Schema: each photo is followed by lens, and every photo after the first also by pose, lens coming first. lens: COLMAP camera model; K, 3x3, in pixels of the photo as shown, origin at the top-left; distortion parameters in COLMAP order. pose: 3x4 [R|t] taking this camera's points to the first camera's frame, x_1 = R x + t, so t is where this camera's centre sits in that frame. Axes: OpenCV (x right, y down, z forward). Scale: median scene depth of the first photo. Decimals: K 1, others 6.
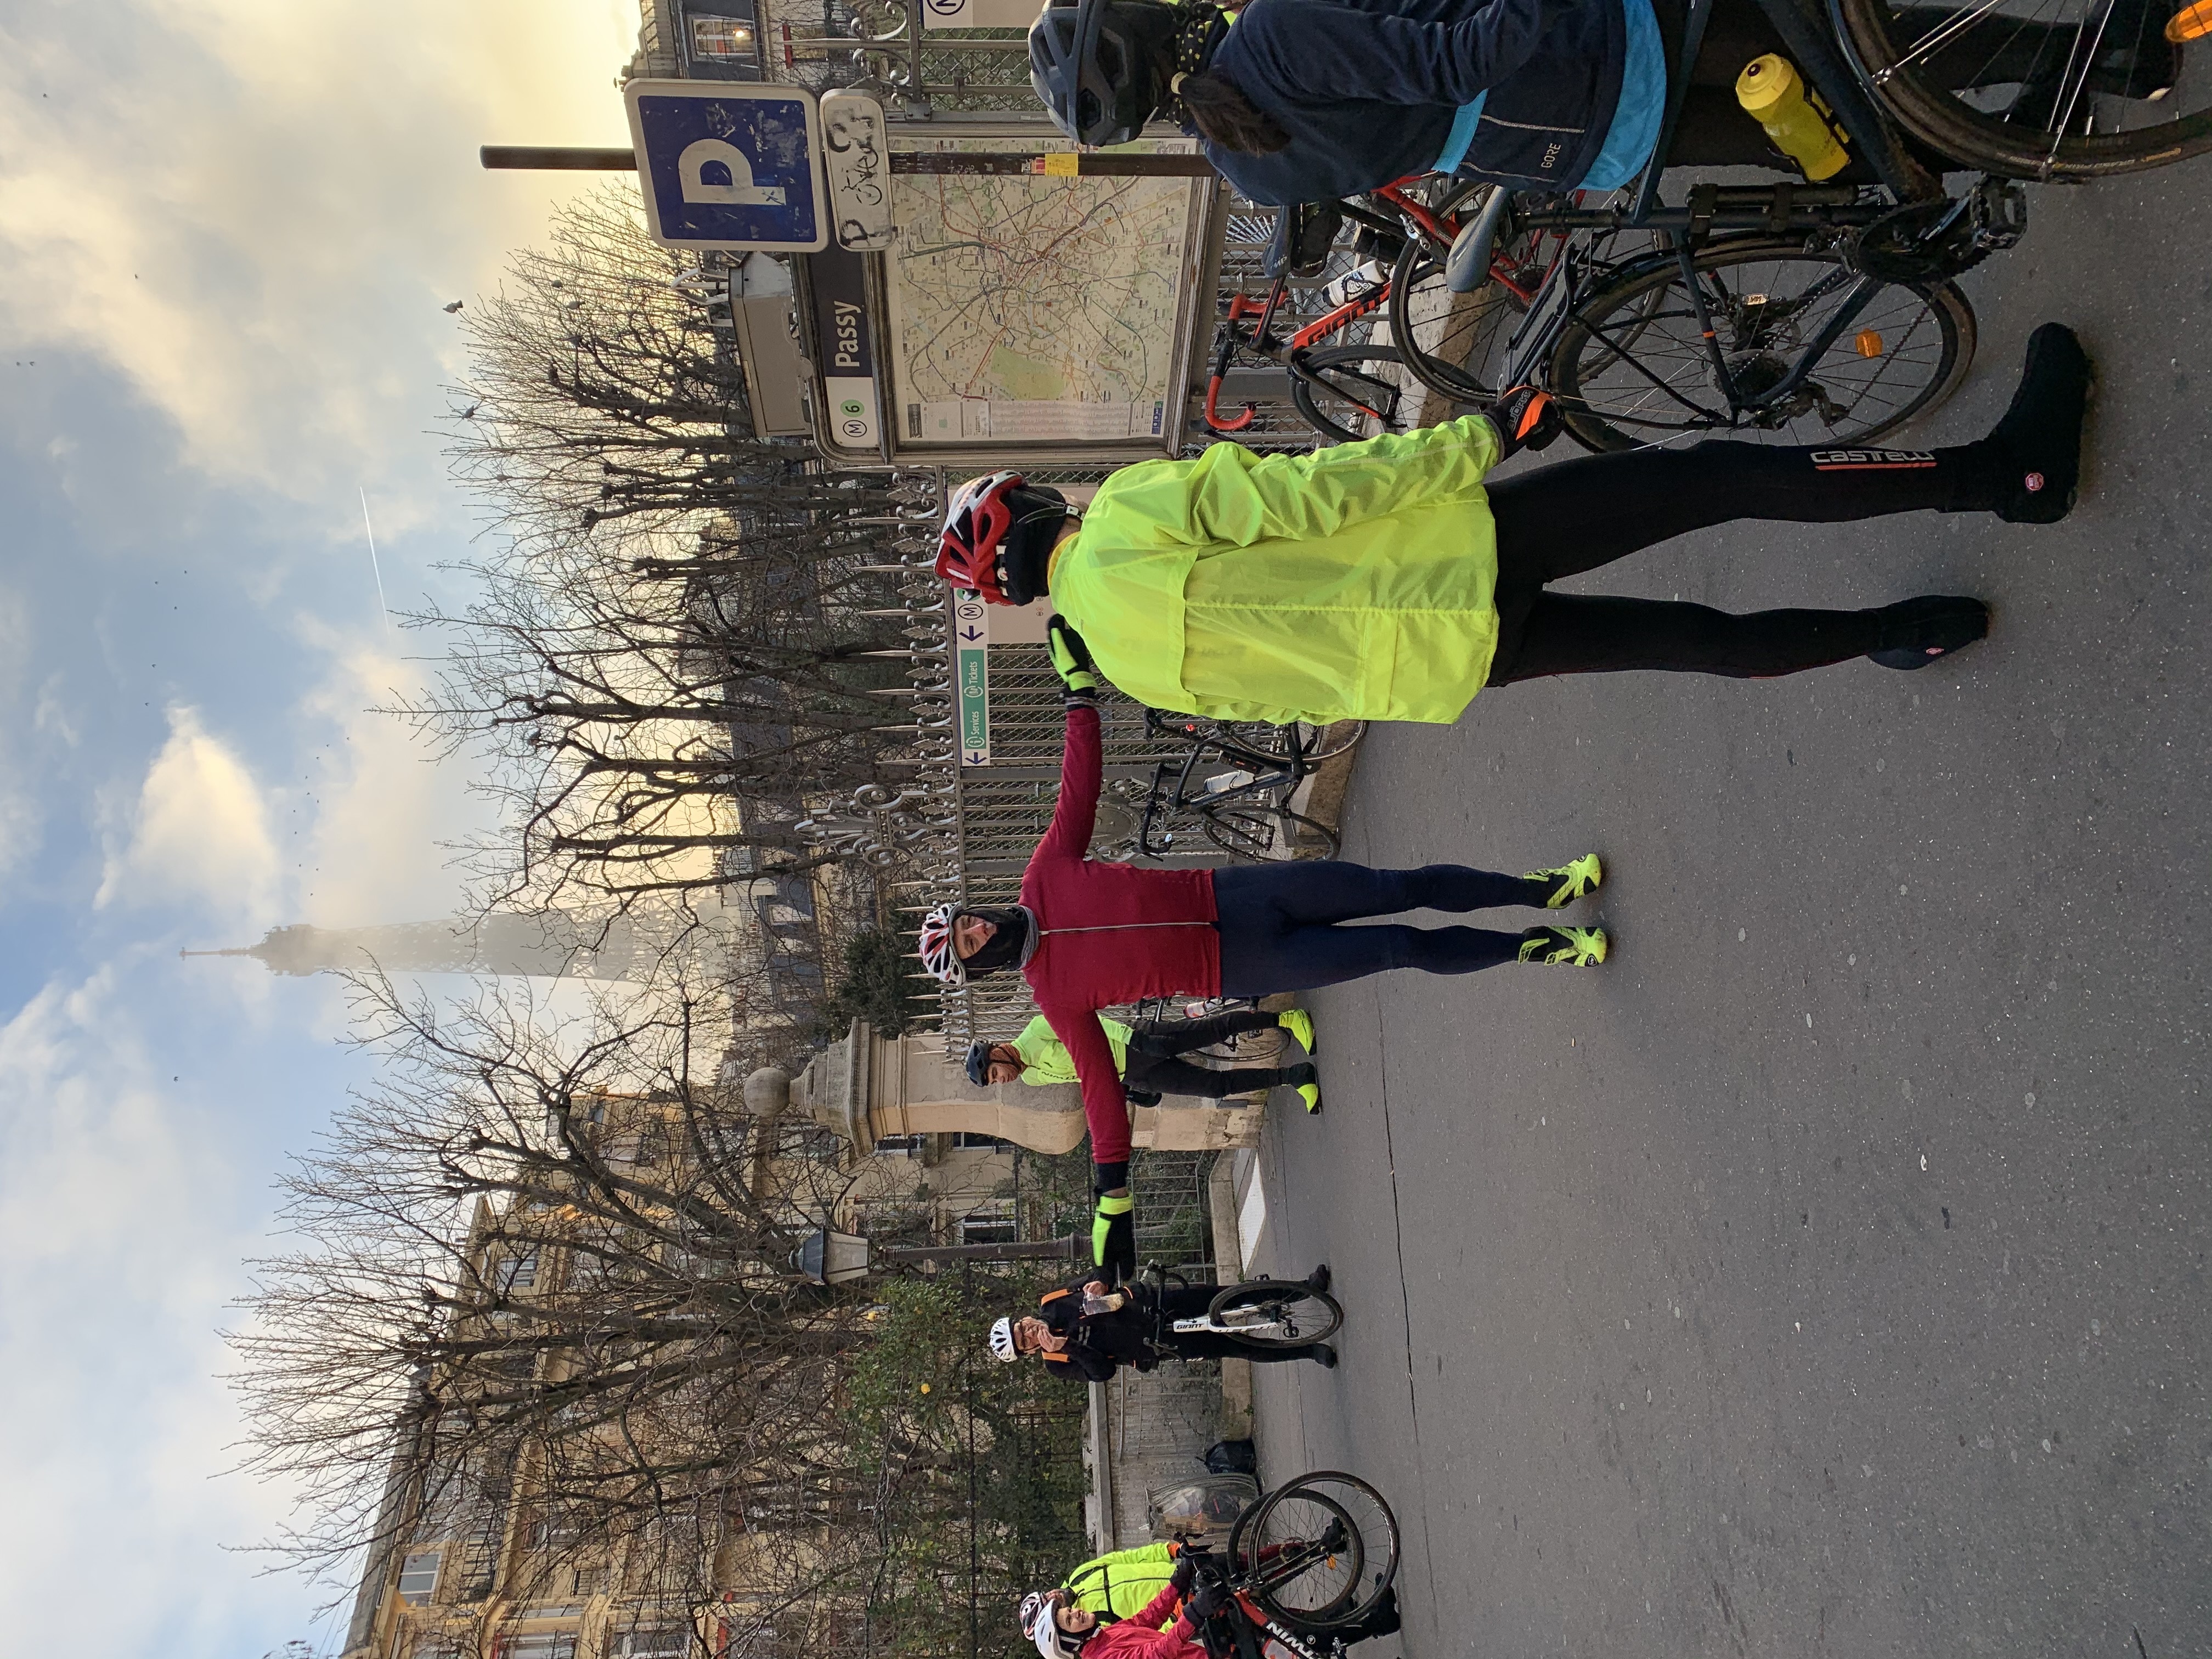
lens RADIAL K [[1605.6, 0, 1106.0], [0, 1605.6, 829.5], [0, 0, 1]] dist [0.042090, -0.029700]
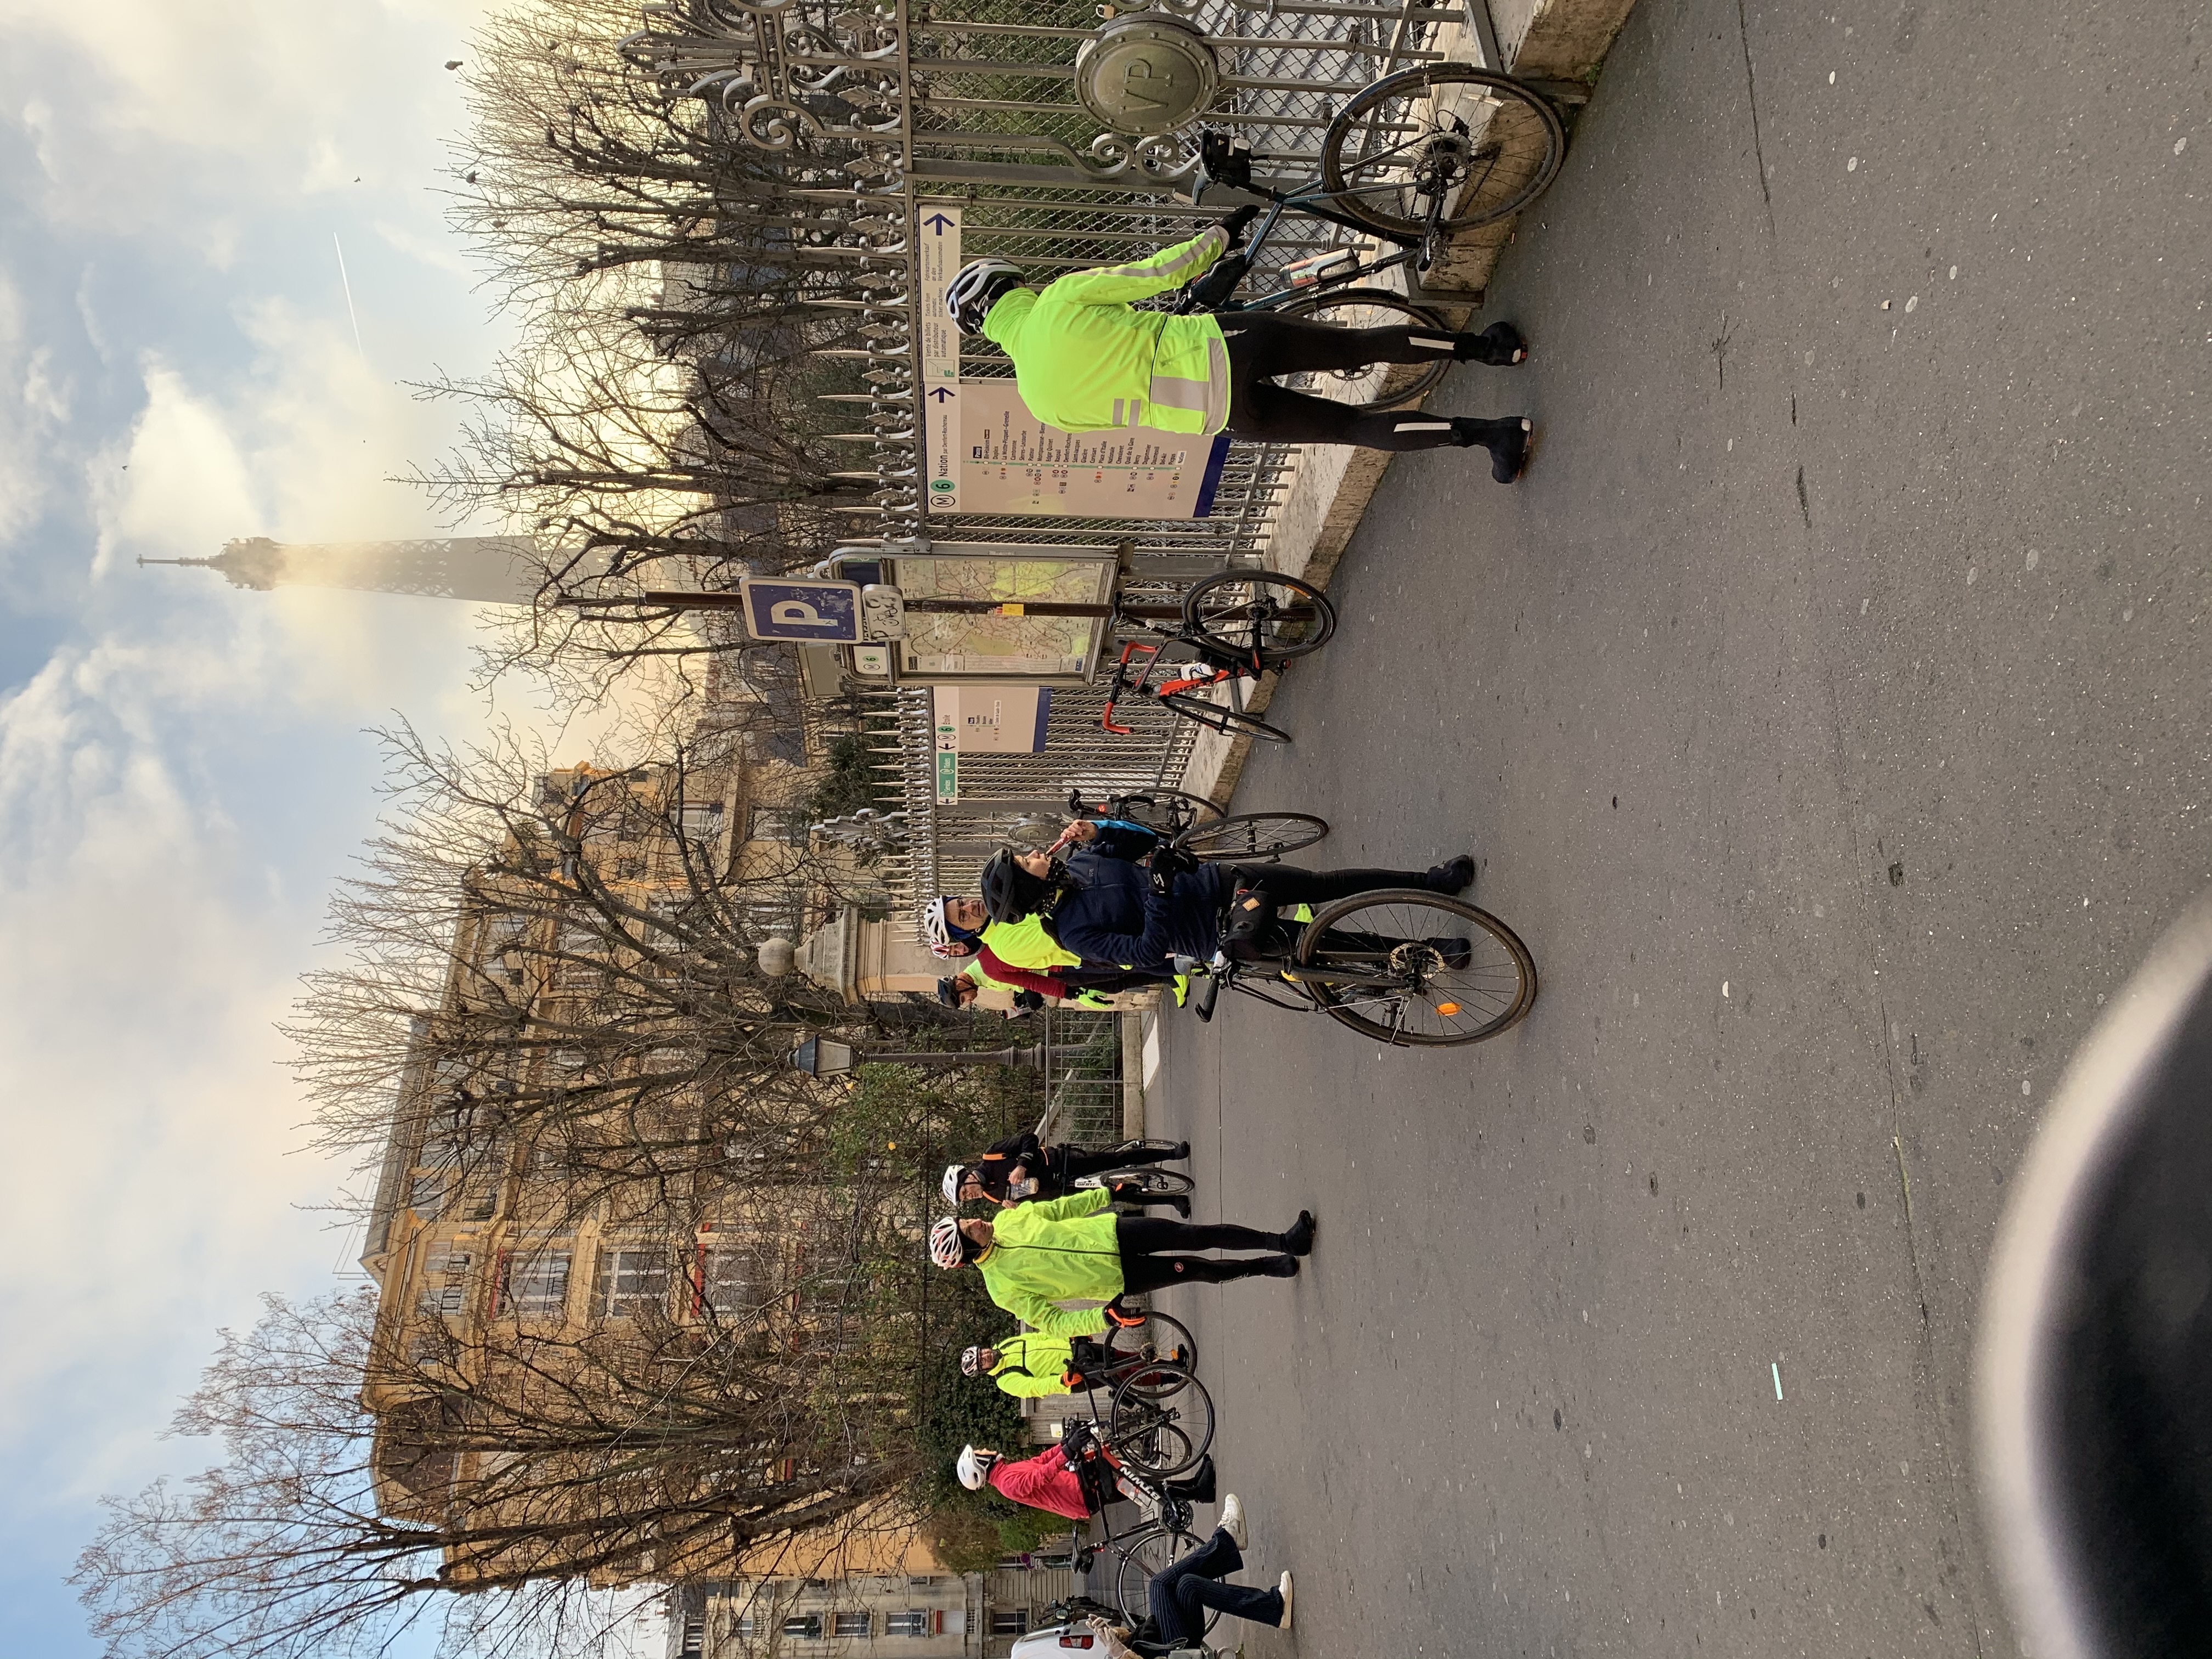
lens RADIAL K [[1595.8, 0, 1105.3], [0, 1595.8, 778.9], [0, 0, 1]] dist [0.050077, -0.051224]
pose [[0.998547, 0.048089, 0.024327, 0.006770], [-0.051656, 0.982734, 0.177667, -0.111677], [-0.015363, -0.178666, 0.983790, -0.119078]]
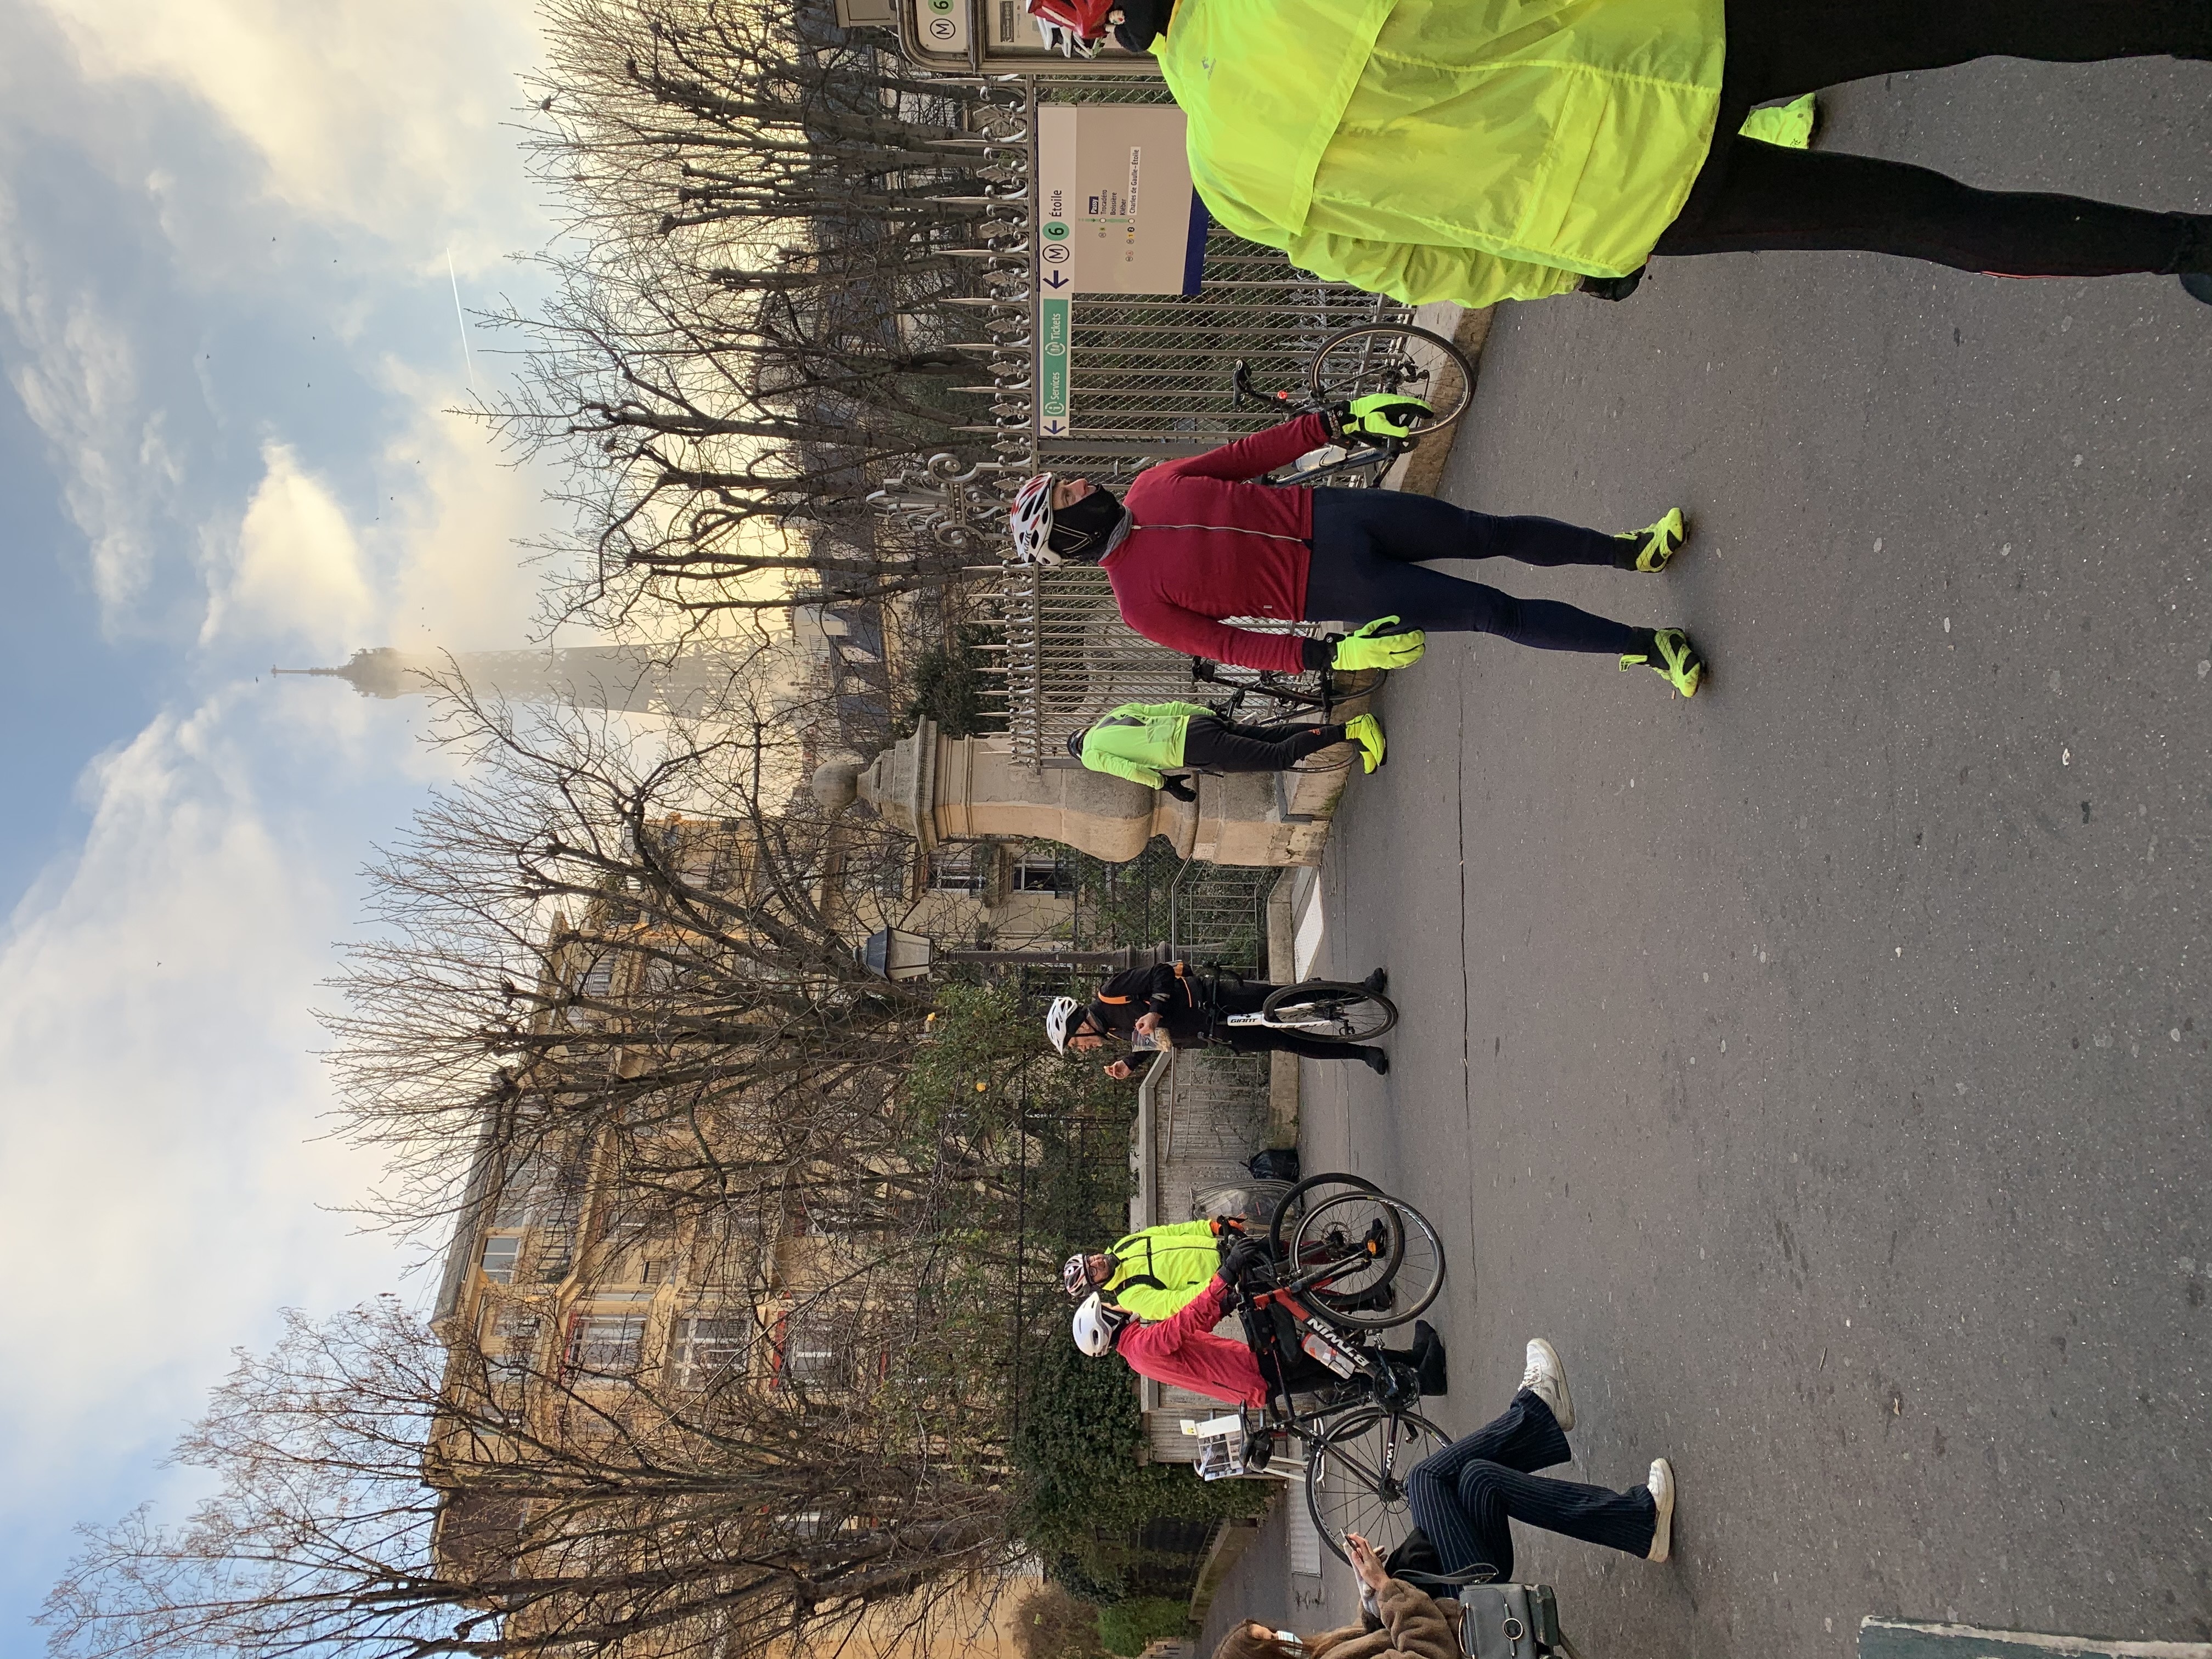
lens RADIAL K [[1595.8, 0, 1105.3], [0, 1595.8, 778.9], [0, 0, 1]] dist [0.050077, -0.051224]
pose [[0.998114, 0.047565, -0.038809, -0.001312], [-0.042811, 0.992412, 0.115259, 0.019020], [0.043996, -0.113380, 0.992577, 0.007823]]
